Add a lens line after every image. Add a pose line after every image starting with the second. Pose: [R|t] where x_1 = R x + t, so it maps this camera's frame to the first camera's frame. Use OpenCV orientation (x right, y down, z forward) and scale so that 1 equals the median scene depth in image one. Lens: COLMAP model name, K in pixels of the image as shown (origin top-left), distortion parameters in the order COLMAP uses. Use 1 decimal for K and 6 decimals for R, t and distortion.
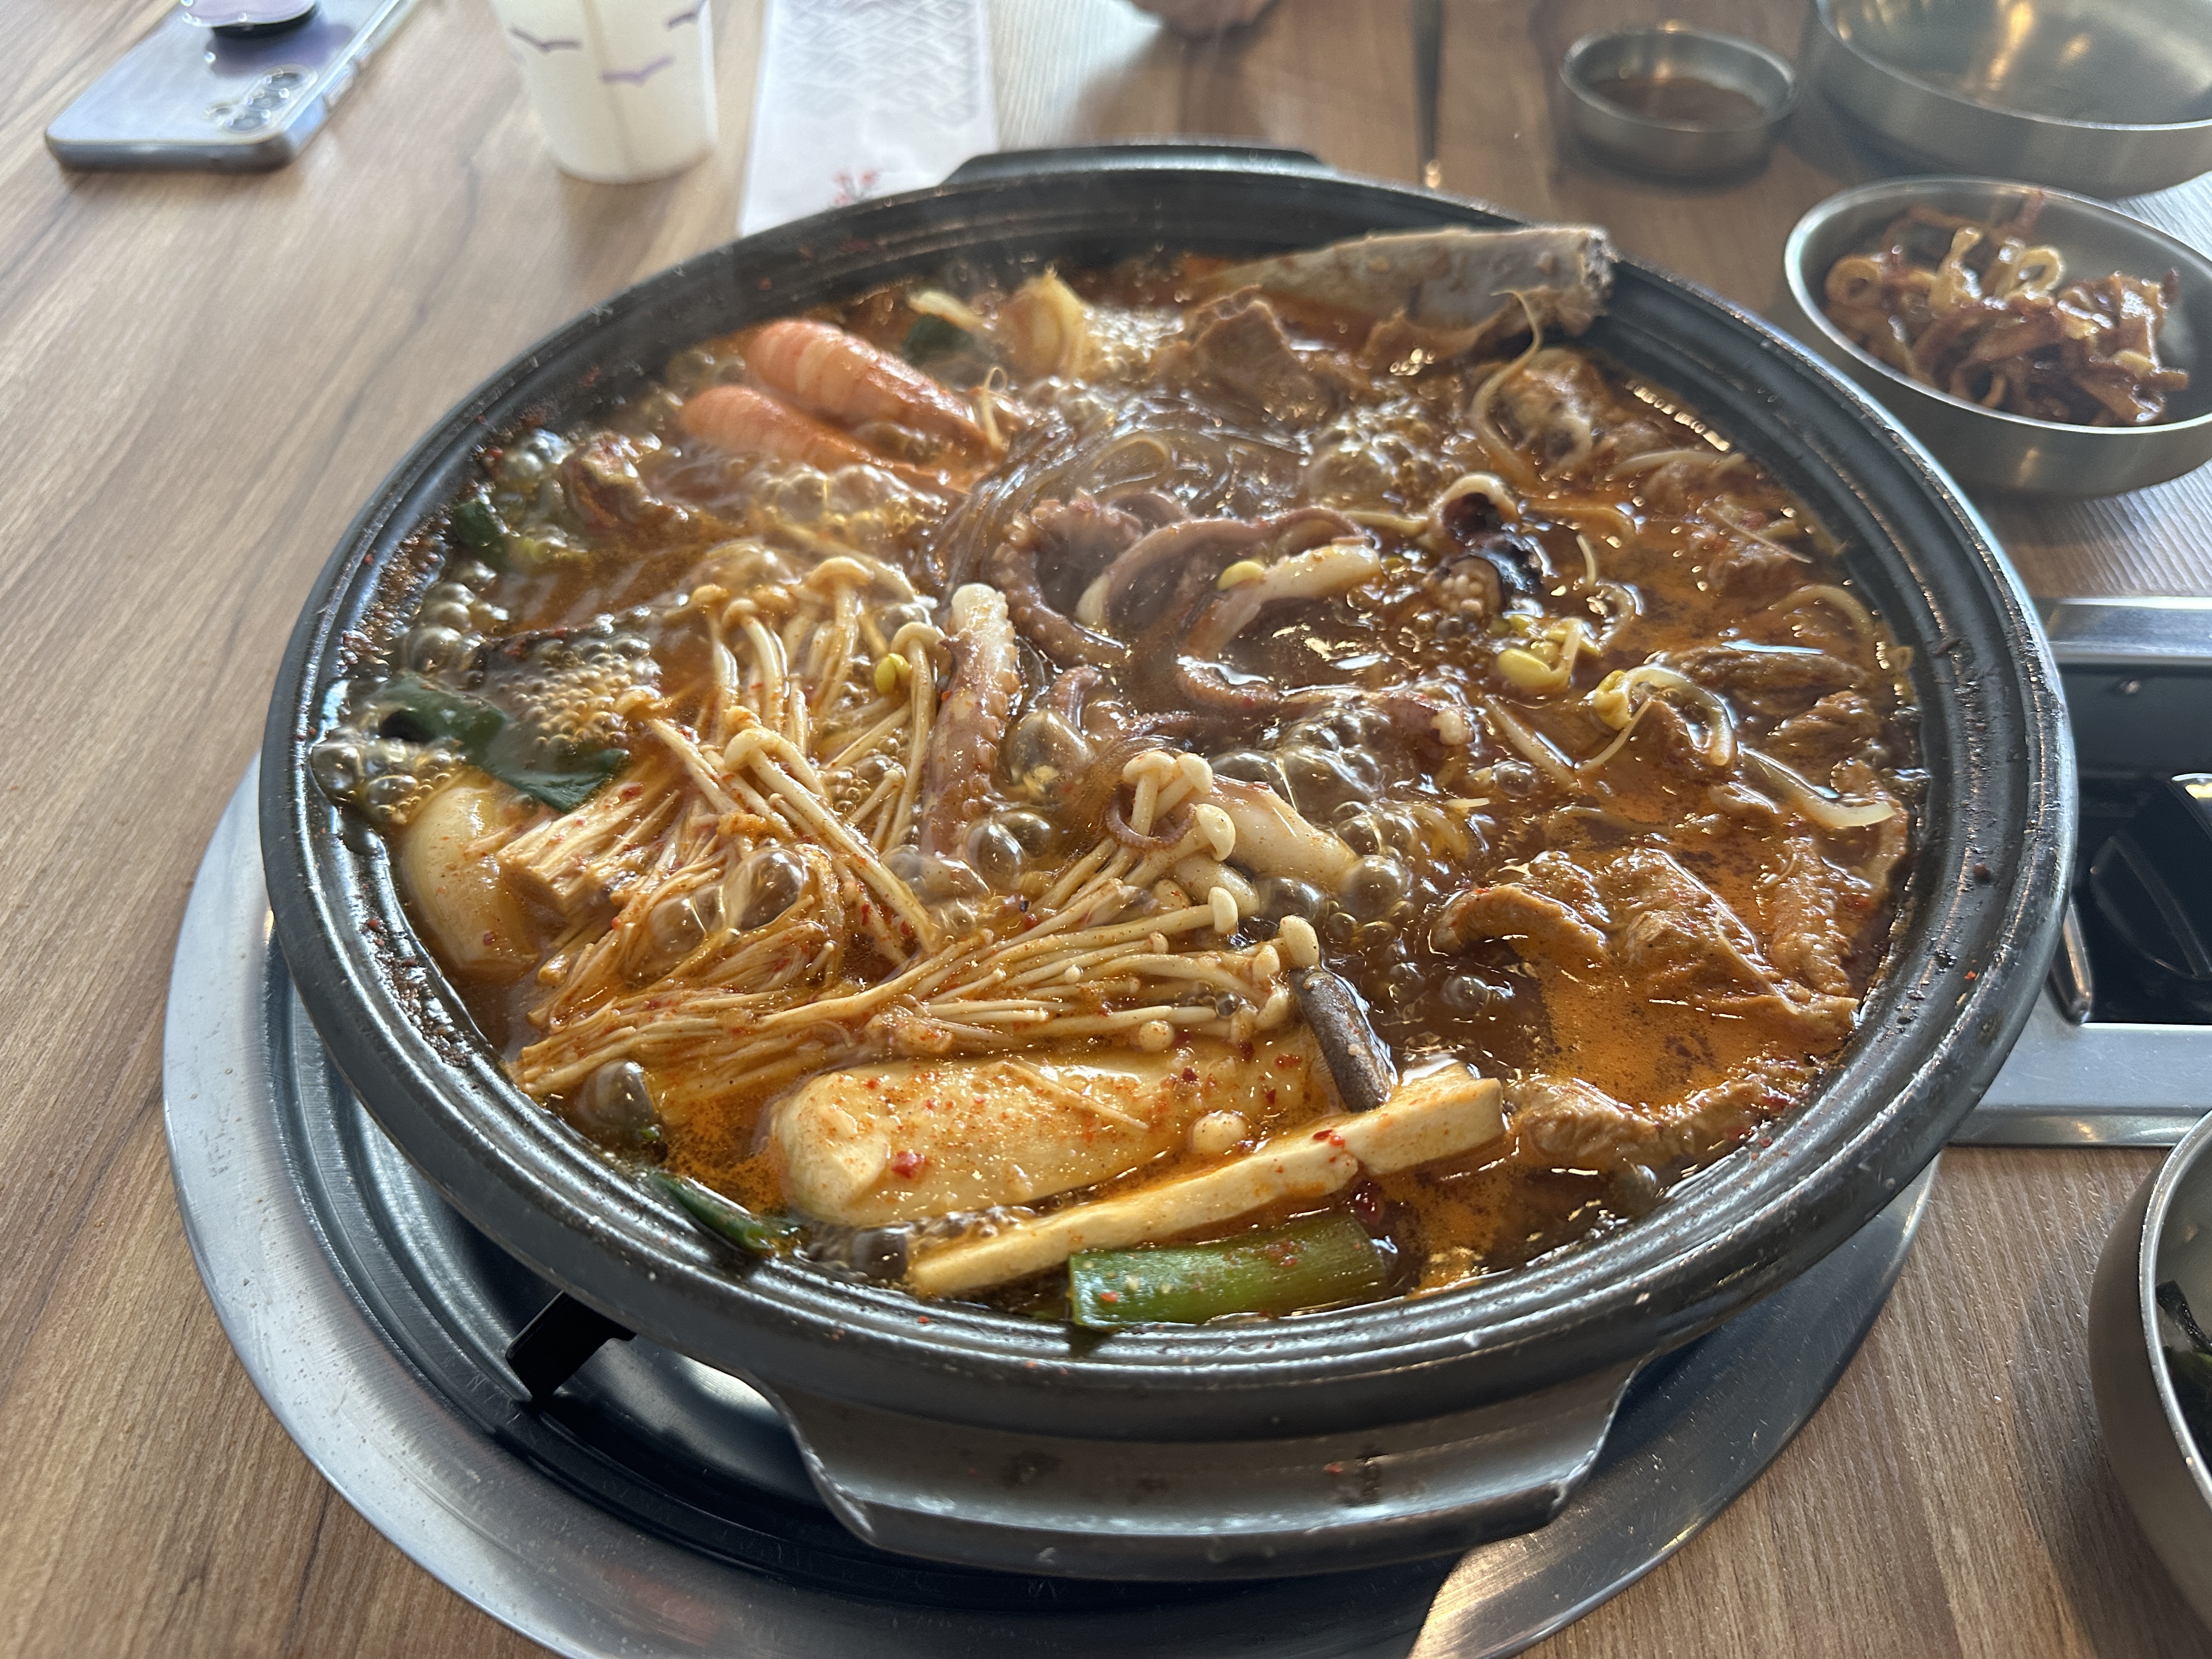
lens RADIAL K [[1578.0, 0, 1109.7], [0, 1578.0, 846.8], [0, 0, 1]] dist [-0.034435, 0.007029]
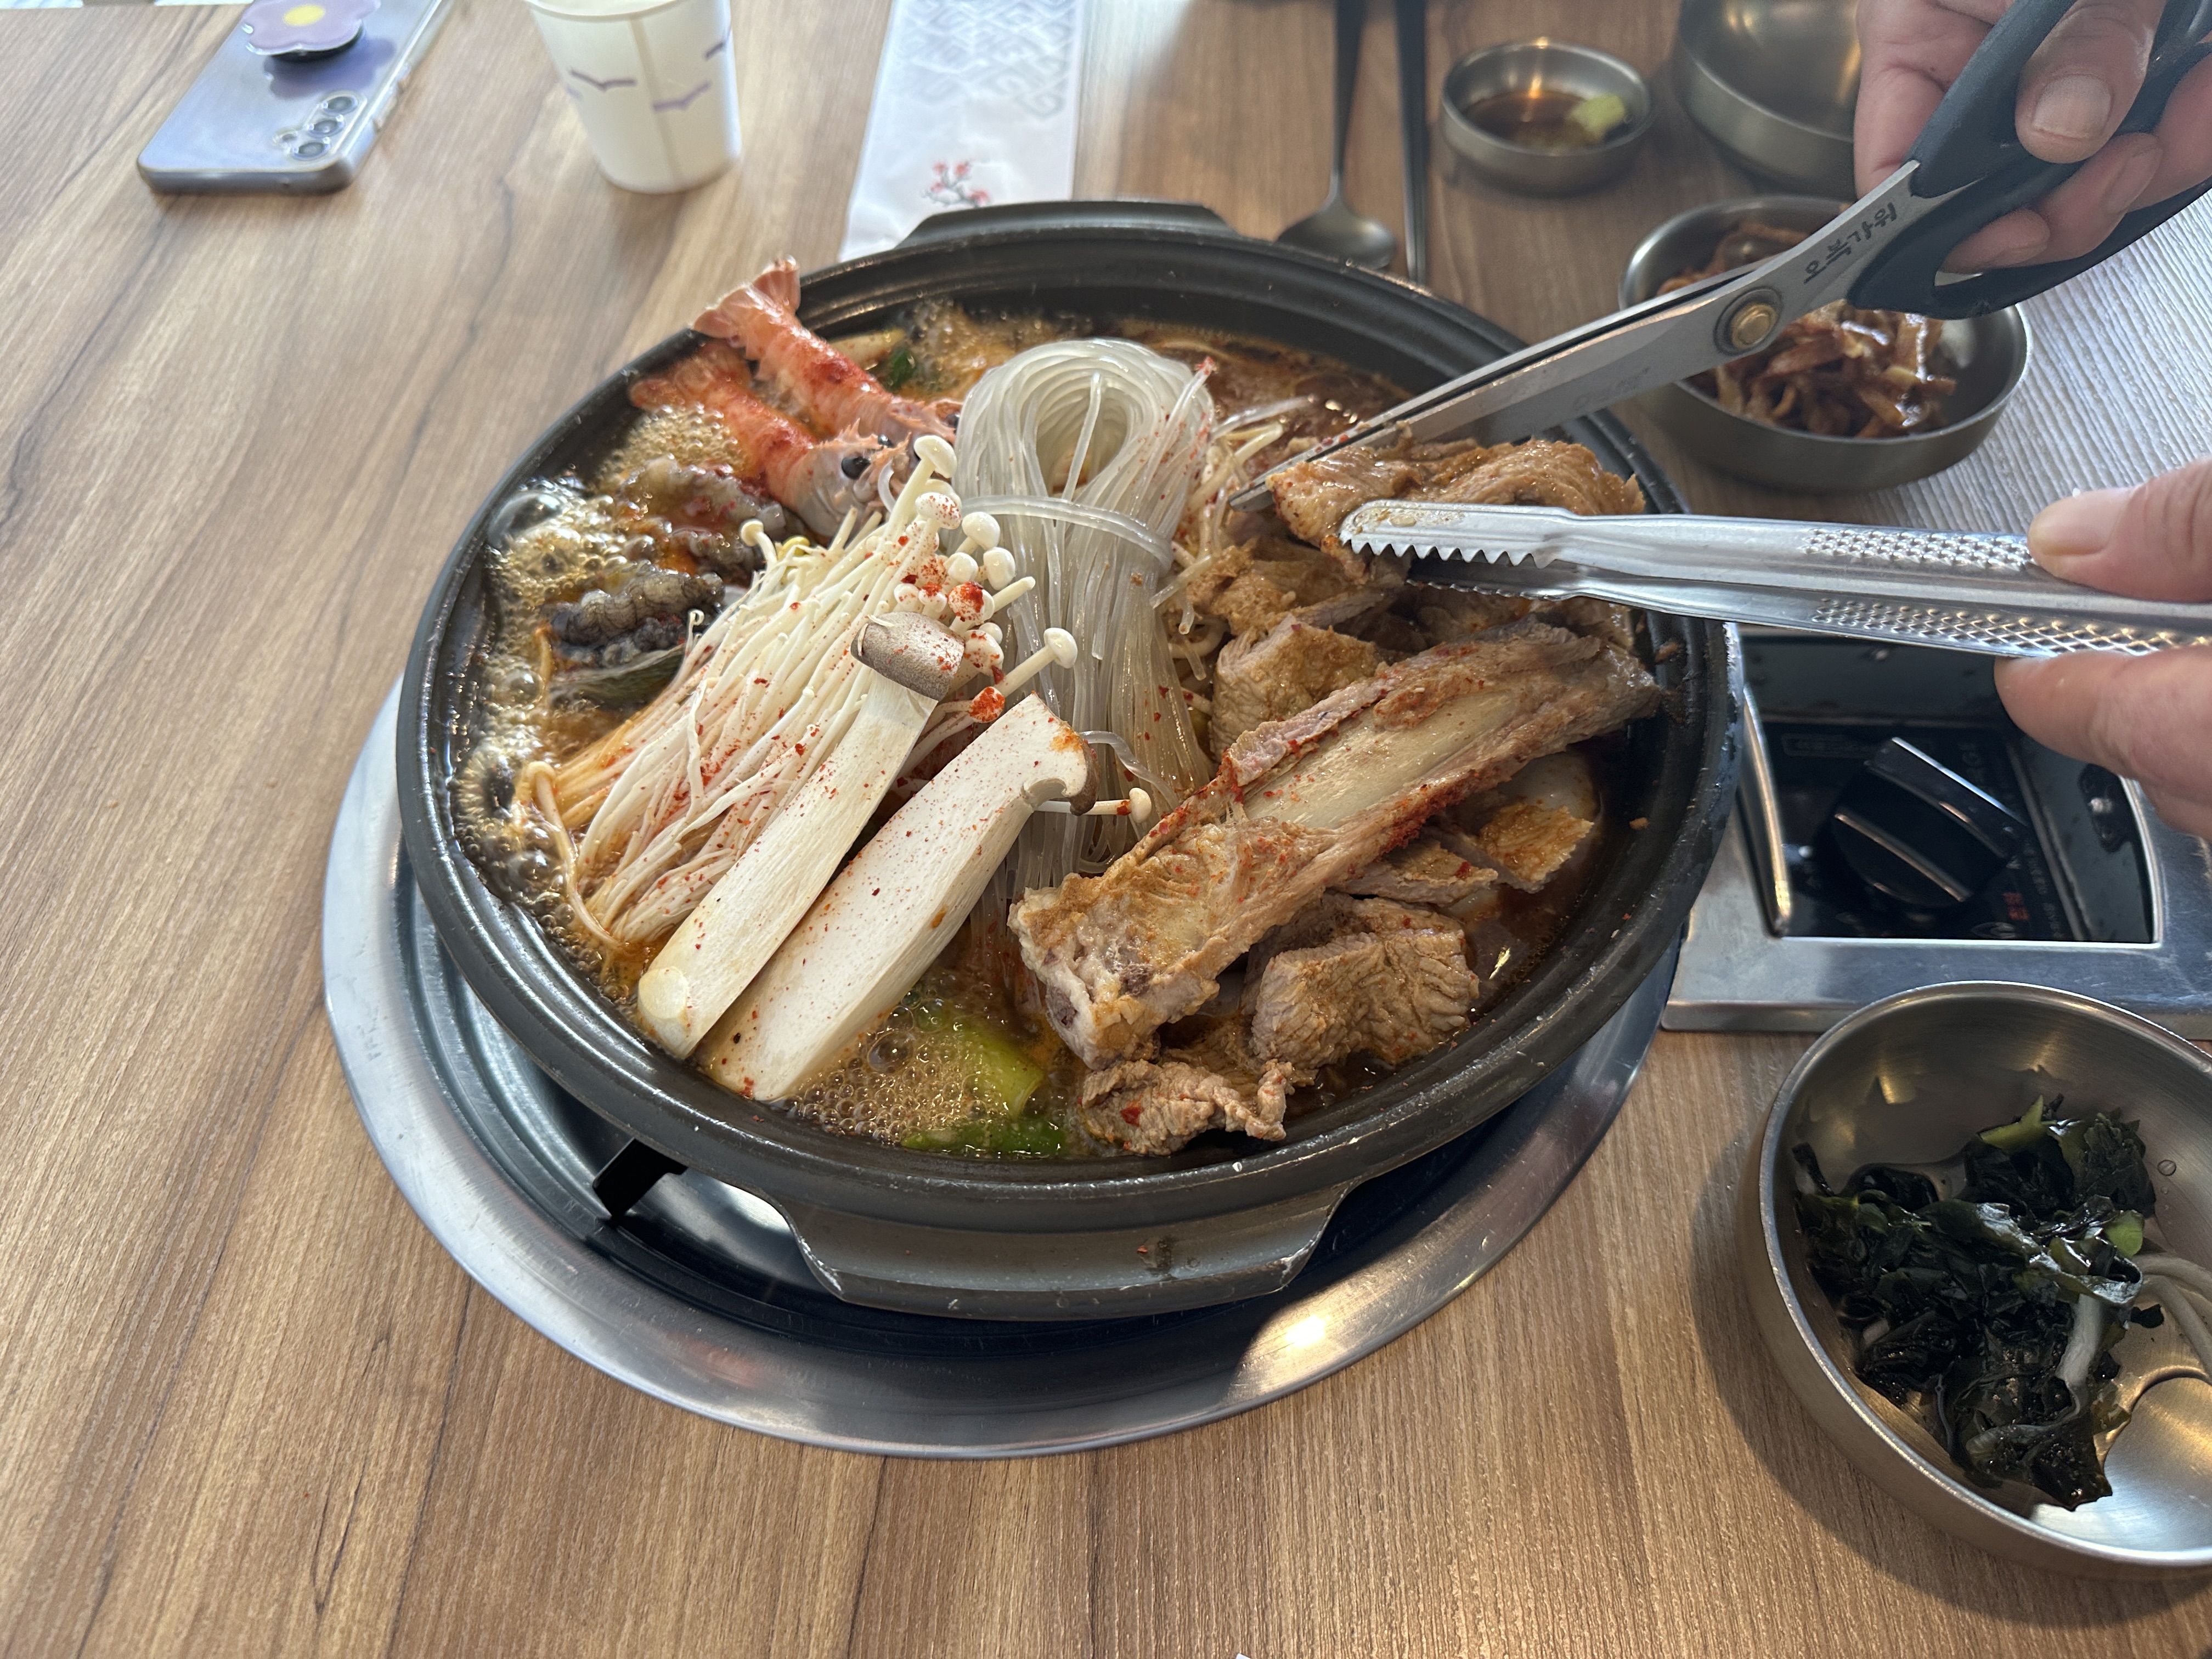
lens RADIAL K [[1549.1, 0, 1070.8], [0, 1549.1, 839.5], [0, 0, 1]] dist [-0.019409, -0.003326]
pose [[0.999318, -0.009060, -0.035795, 0.084357], [0.011966, 0.996574, 0.081836, -0.081881], [0.034931, -0.082208, 0.996003, -0.299286]]
